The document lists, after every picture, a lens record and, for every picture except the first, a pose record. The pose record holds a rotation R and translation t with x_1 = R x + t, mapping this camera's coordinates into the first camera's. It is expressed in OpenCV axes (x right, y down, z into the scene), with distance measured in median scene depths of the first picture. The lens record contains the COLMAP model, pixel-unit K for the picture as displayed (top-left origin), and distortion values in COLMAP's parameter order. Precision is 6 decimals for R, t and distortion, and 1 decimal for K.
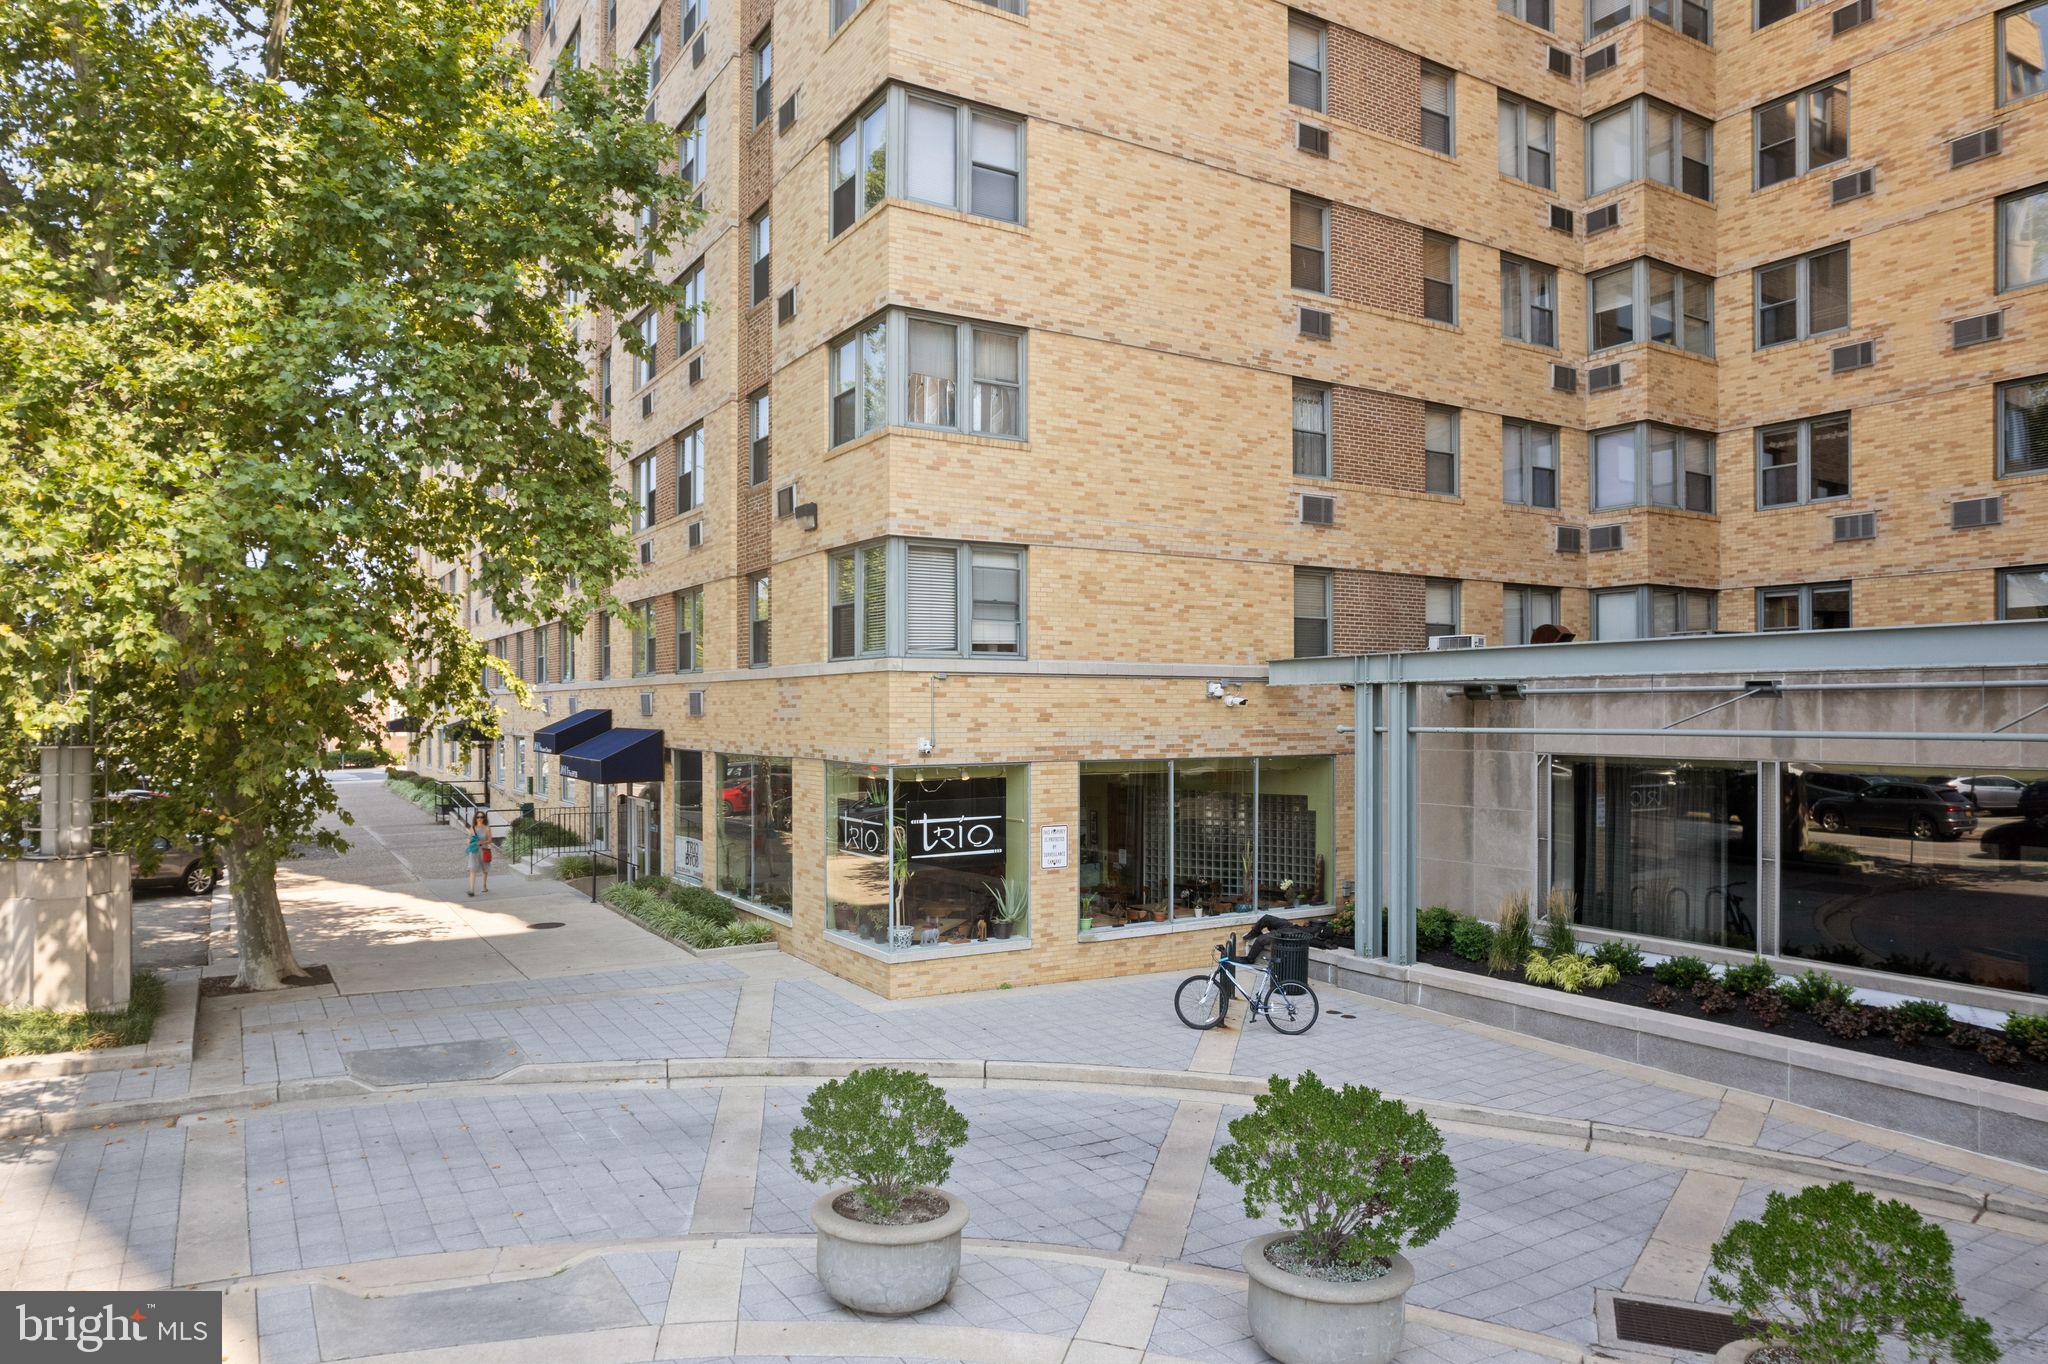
lens RADIAL K [[1319.3, 0, 1021.2], [0, 1319.3, 683.6], [0, 0, 1]] dist [-0.010763, -0.000422]
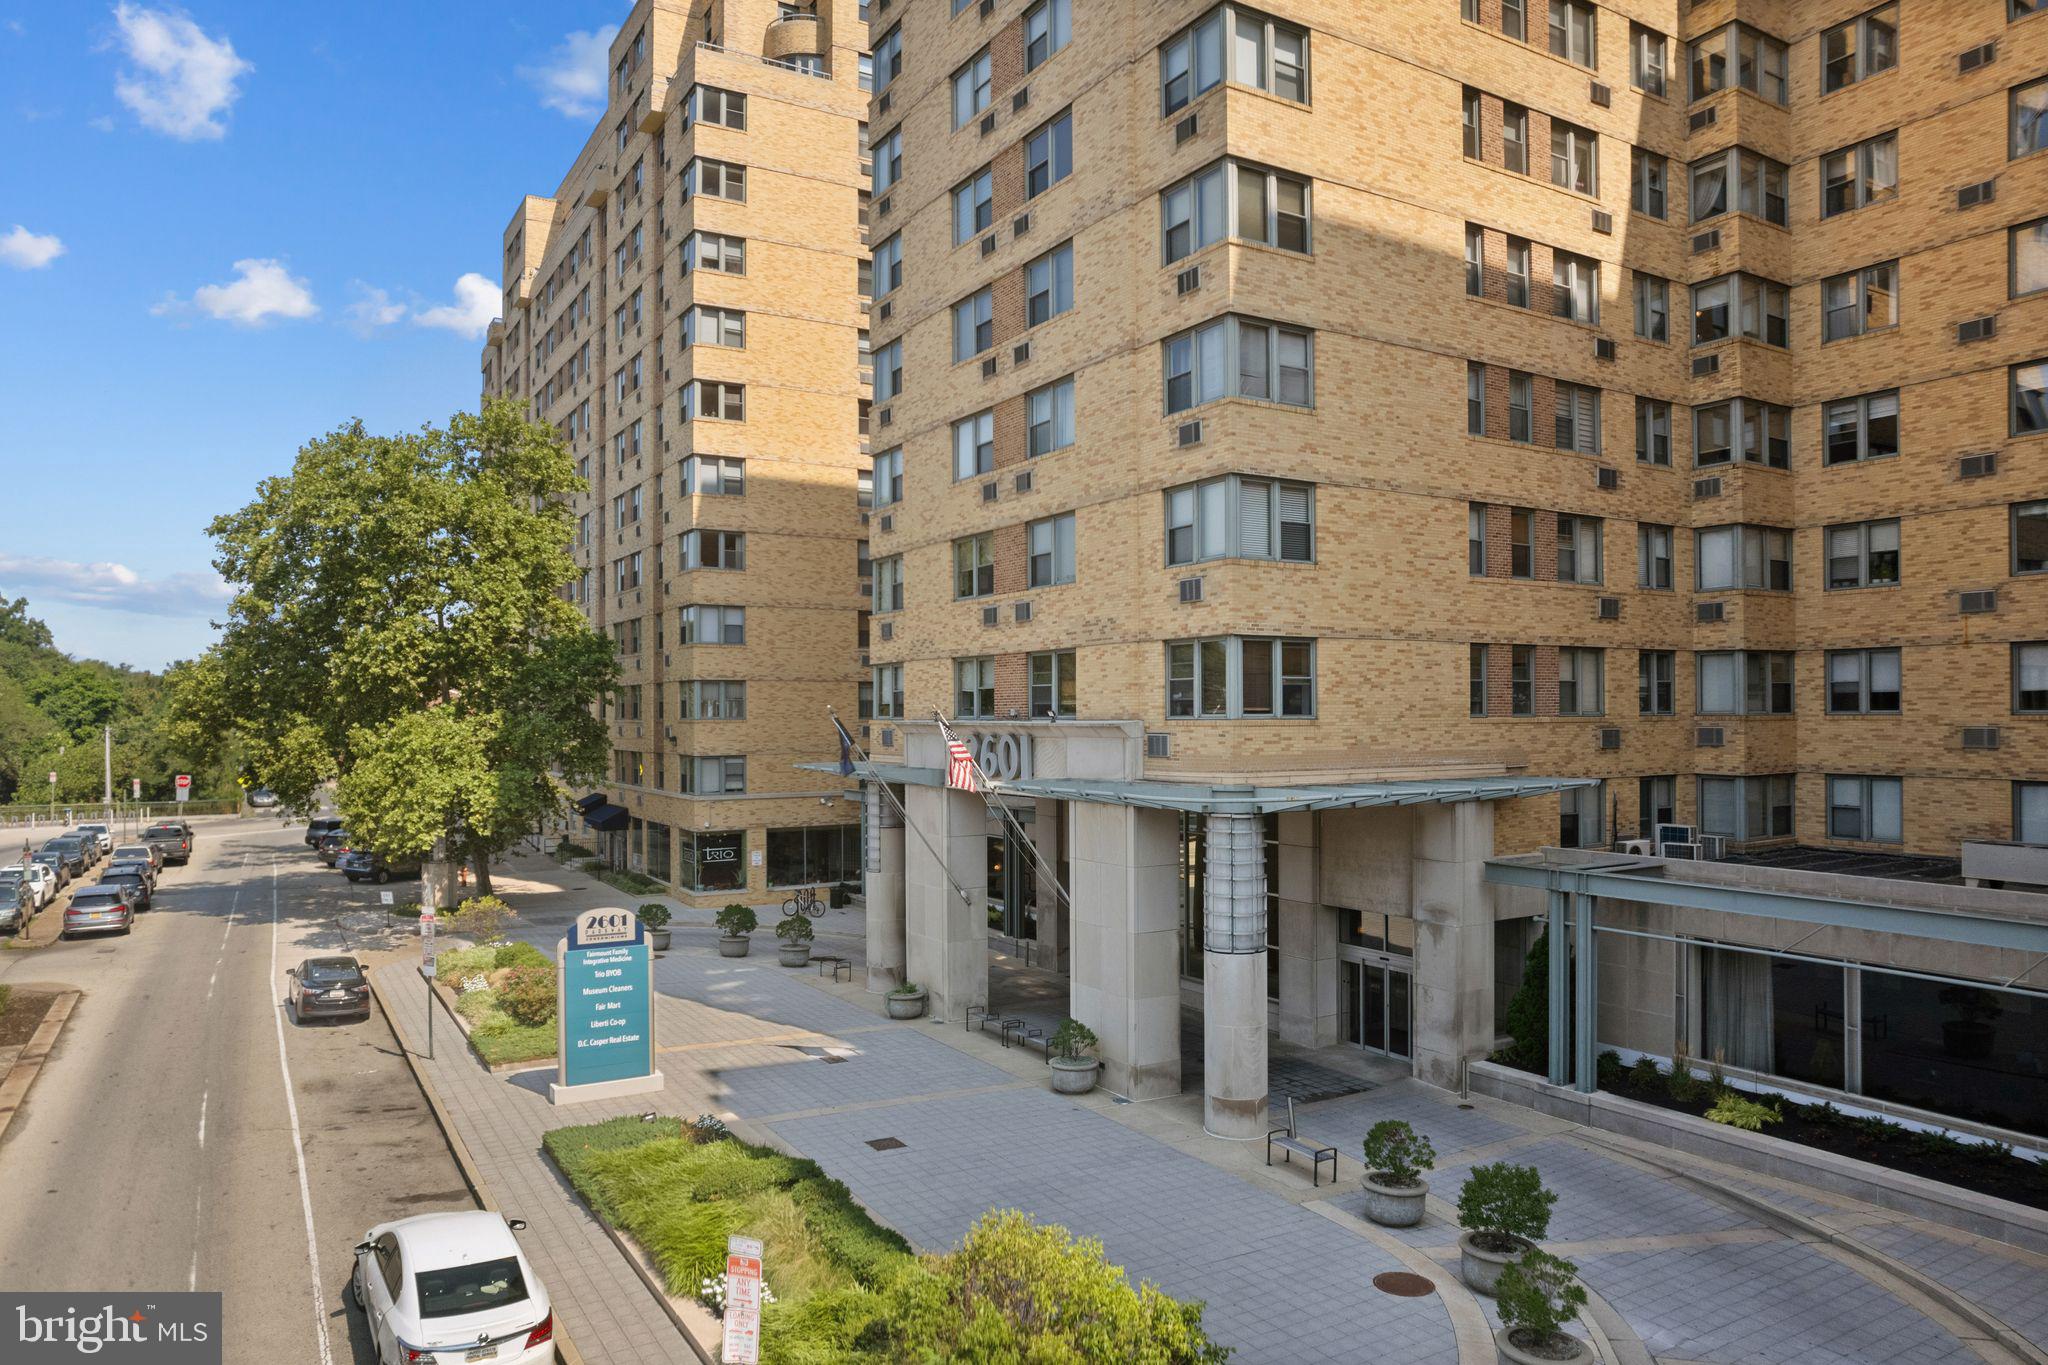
lens RADIAL K [[1319.3, 0, 1027.2], [0, 1319.3, 696.6], [0, 0, 1]] dist [-0.010763, -0.000422]
pose [[0.999993, -0.003552, -0.001007, 0.611514], [0.003559, 0.999968, 0.007196, -0.244558], [0.000982, -0.007199, 0.999974, -1.858650]]
